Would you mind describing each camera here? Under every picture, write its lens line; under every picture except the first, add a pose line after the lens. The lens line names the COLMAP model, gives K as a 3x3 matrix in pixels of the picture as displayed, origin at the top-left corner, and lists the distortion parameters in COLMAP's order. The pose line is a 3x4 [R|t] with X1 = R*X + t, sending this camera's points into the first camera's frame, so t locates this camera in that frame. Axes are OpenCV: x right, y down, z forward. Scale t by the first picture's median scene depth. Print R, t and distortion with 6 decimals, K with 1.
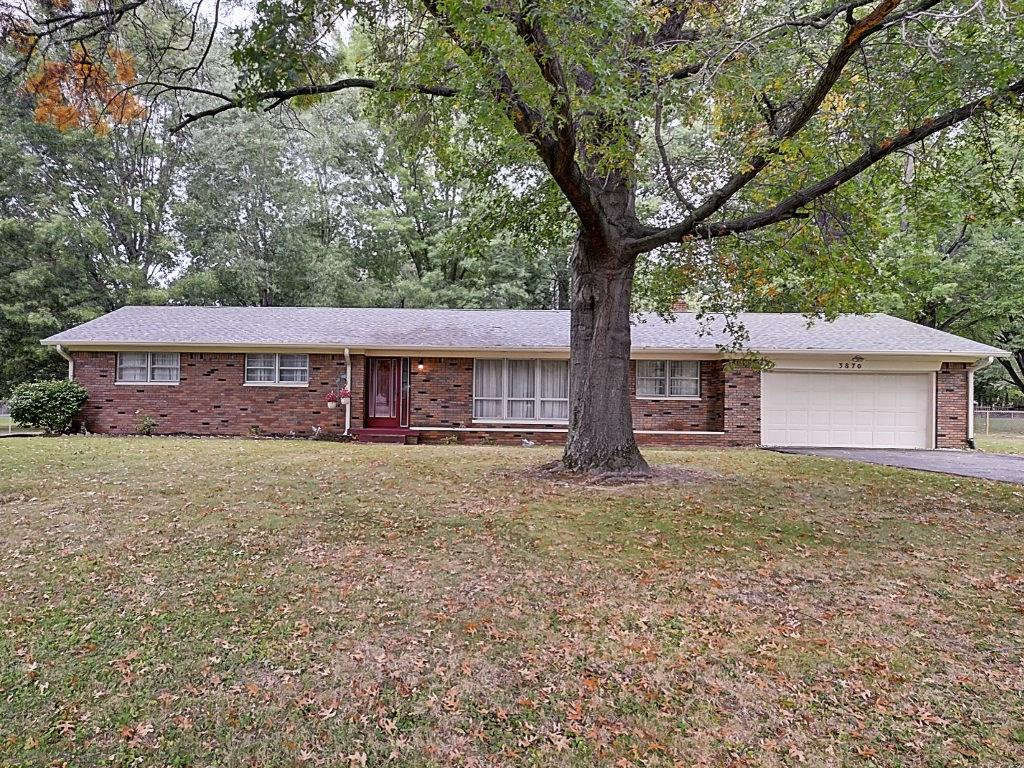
lens RADIAL K [[519.7, 0, 509.9], [0, 519.7, 393.4], [0, 0, 1]] dist [0.000333, -0.009130]
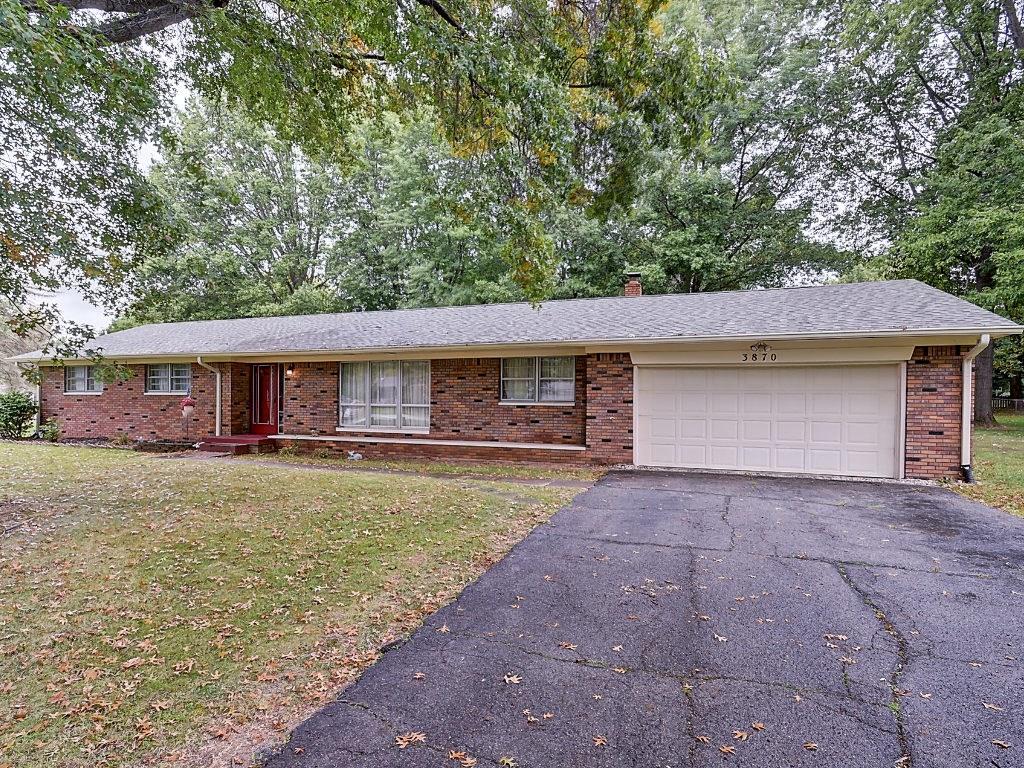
lens RADIAL K [[519.7, 0, 509.9], [0, 519.7, 393.4], [0, 0, 1]] dist [0.000333, -0.009130]
pose [[0.949625, -0.011695, -0.313170, 0.545804], [0.011929, 0.999928, -0.001169, -0.006674], [0.313161, -0.002626, 0.949696, 0.219045]]
